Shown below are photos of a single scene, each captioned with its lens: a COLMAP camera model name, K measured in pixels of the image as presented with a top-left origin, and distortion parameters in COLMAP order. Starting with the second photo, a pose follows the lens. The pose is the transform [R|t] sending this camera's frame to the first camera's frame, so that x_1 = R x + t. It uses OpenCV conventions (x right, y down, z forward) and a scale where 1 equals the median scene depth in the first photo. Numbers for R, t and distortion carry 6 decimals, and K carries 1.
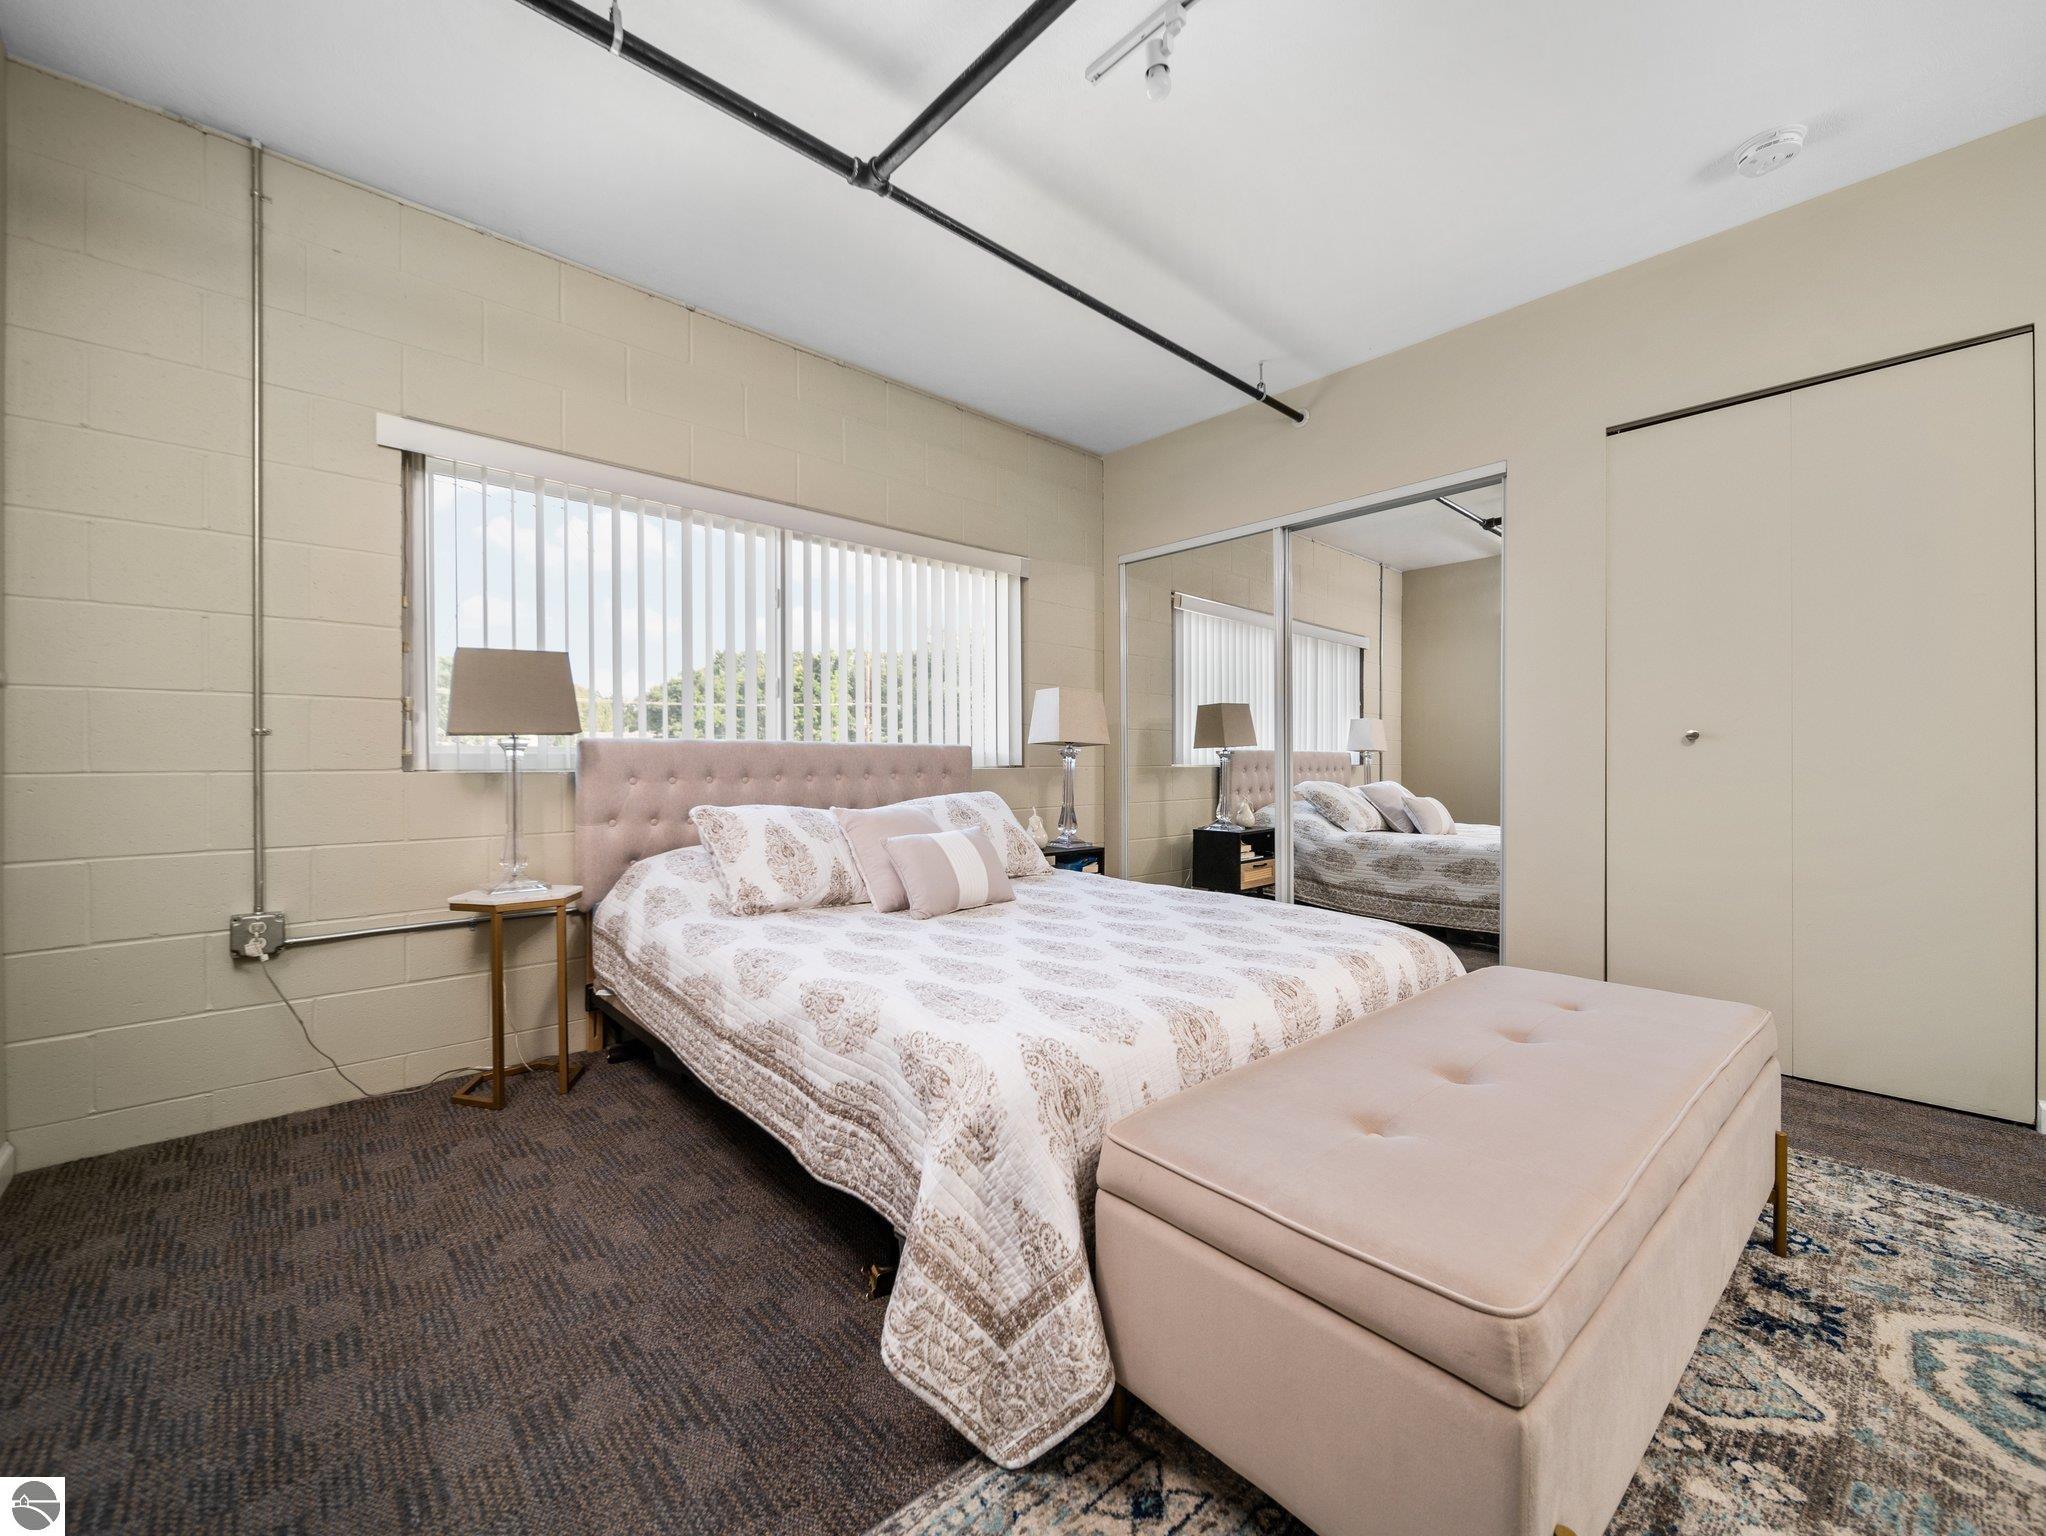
lens RADIAL K [[825.2, 0, 1014.7], [0, 825.2, 758.6], [0, 0, 1]] dist [0.001768, -0.001042]
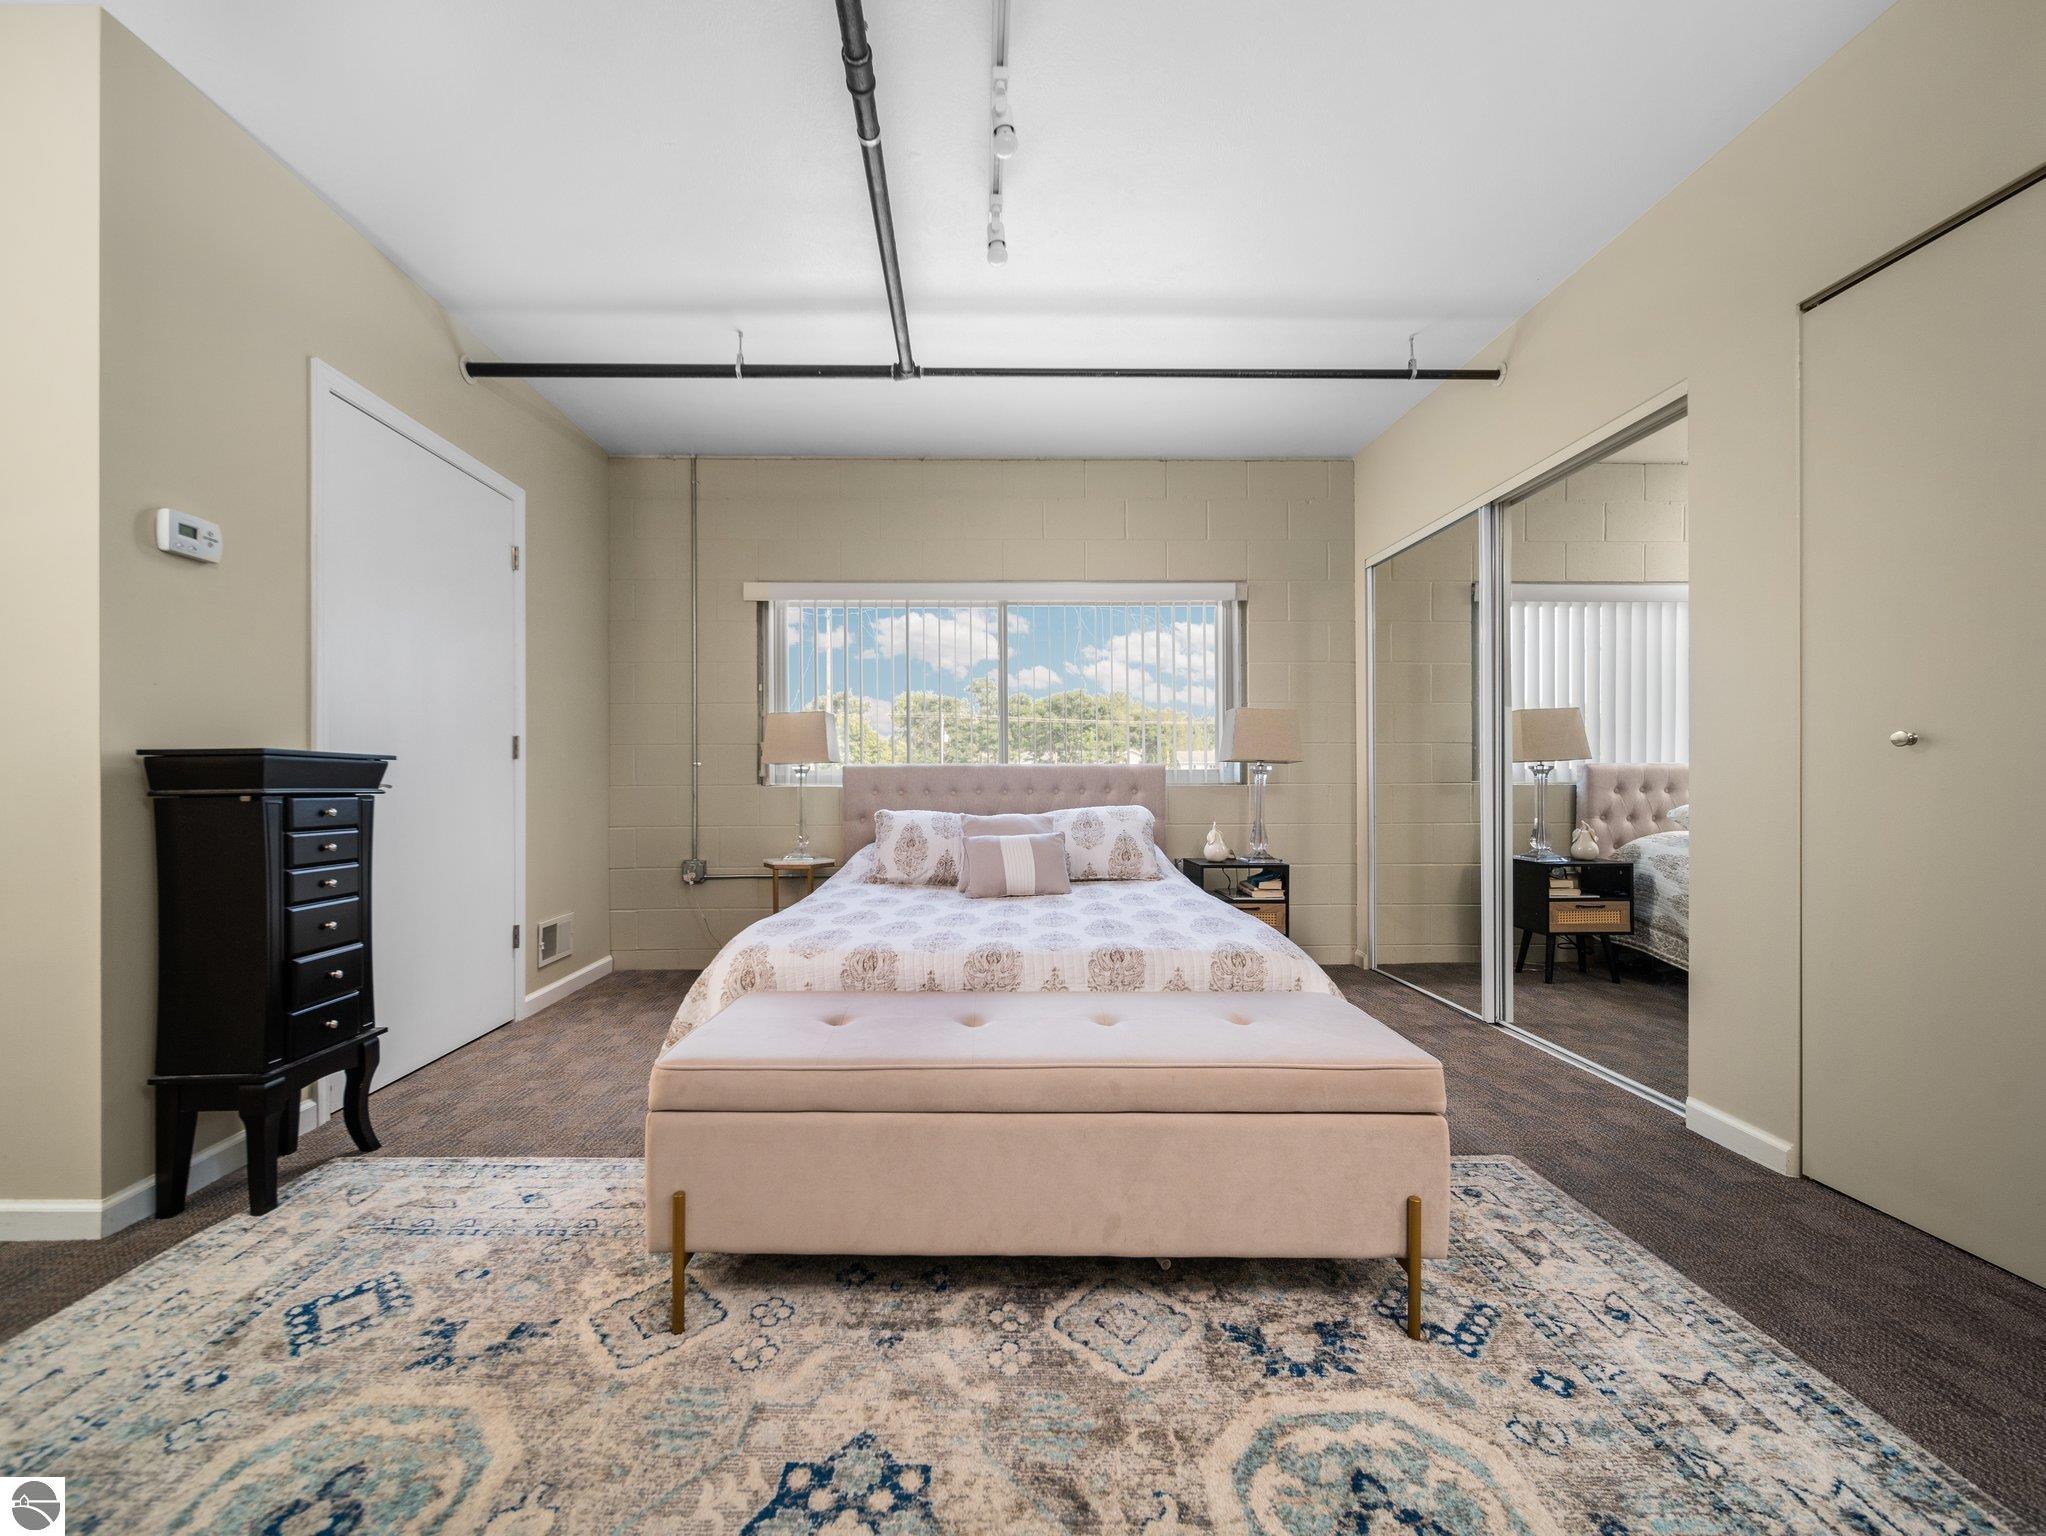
lens RADIAL K [[825.2, 0, 996.1], [0, 825.2, 781.5], [0, 0, 1]] dist [0.001768, -0.001042]
pose [[0.749414, 0.000283, -0.662101, 1.157392], [0.005346, 0.999965, 0.006478, -0.004262], [0.662080, -0.008394, 0.749386, 0.038694]]
